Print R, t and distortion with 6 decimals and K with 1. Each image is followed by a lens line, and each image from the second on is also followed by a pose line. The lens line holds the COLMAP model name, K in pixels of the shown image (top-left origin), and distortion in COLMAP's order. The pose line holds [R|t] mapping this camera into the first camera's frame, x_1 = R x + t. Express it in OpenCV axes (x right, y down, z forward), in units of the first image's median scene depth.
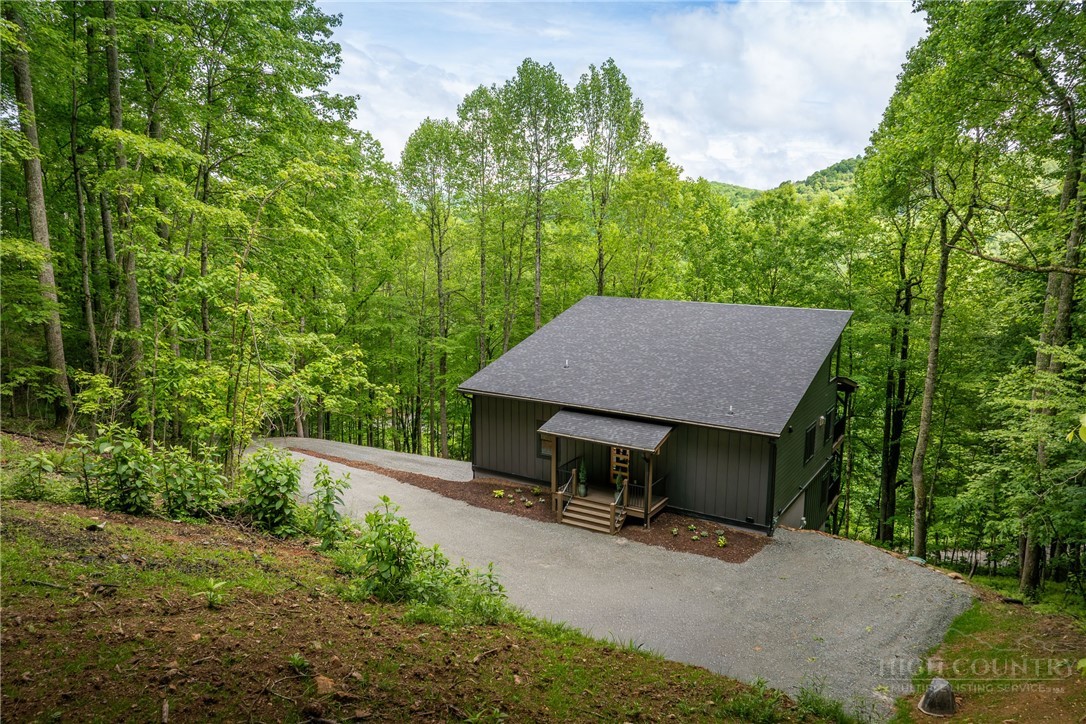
lens RADIAL K [[784.2, 0, 543.0], [0, 784.2, 362.0], [0, 0, 1]] dist [-0.038805, -0.001430]
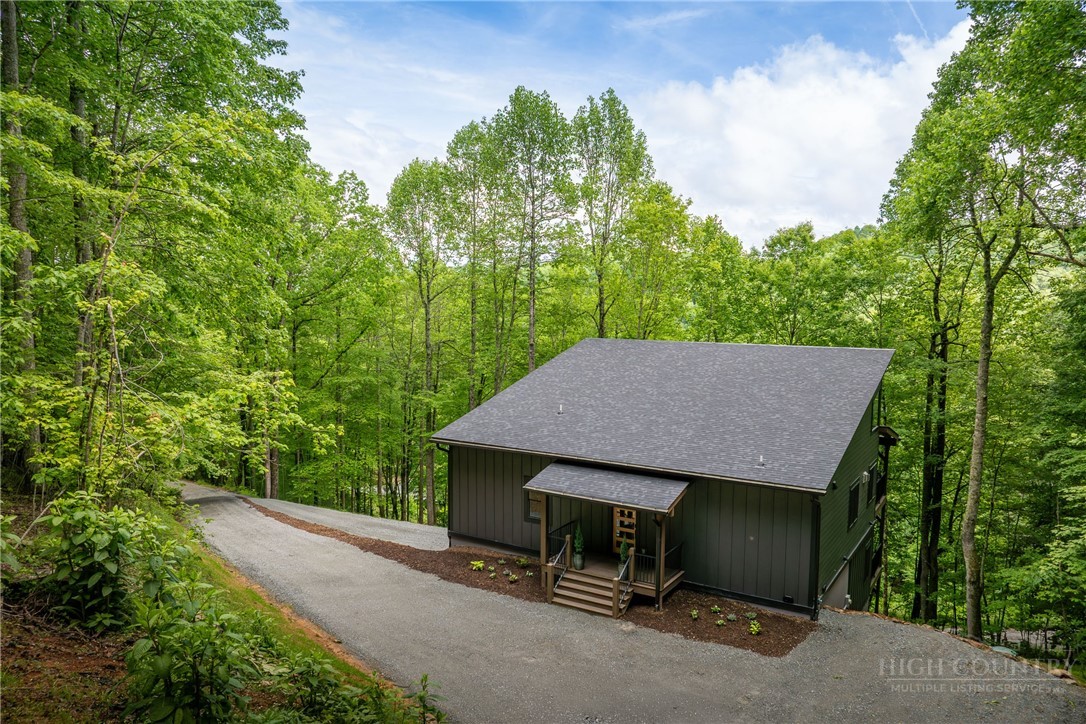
lens RADIAL K [[784.2, 0, 543.0], [0, 784.2, 362.0], [0, 0, 1]] dist [-0.038805, -0.001430]
pose [[0.999994, 0.001126, -0.003347, 0.013925], [-0.001415, 0.996156, -0.087581, 0.025255], [0.003235, 0.087585, 0.996152, 0.152341]]
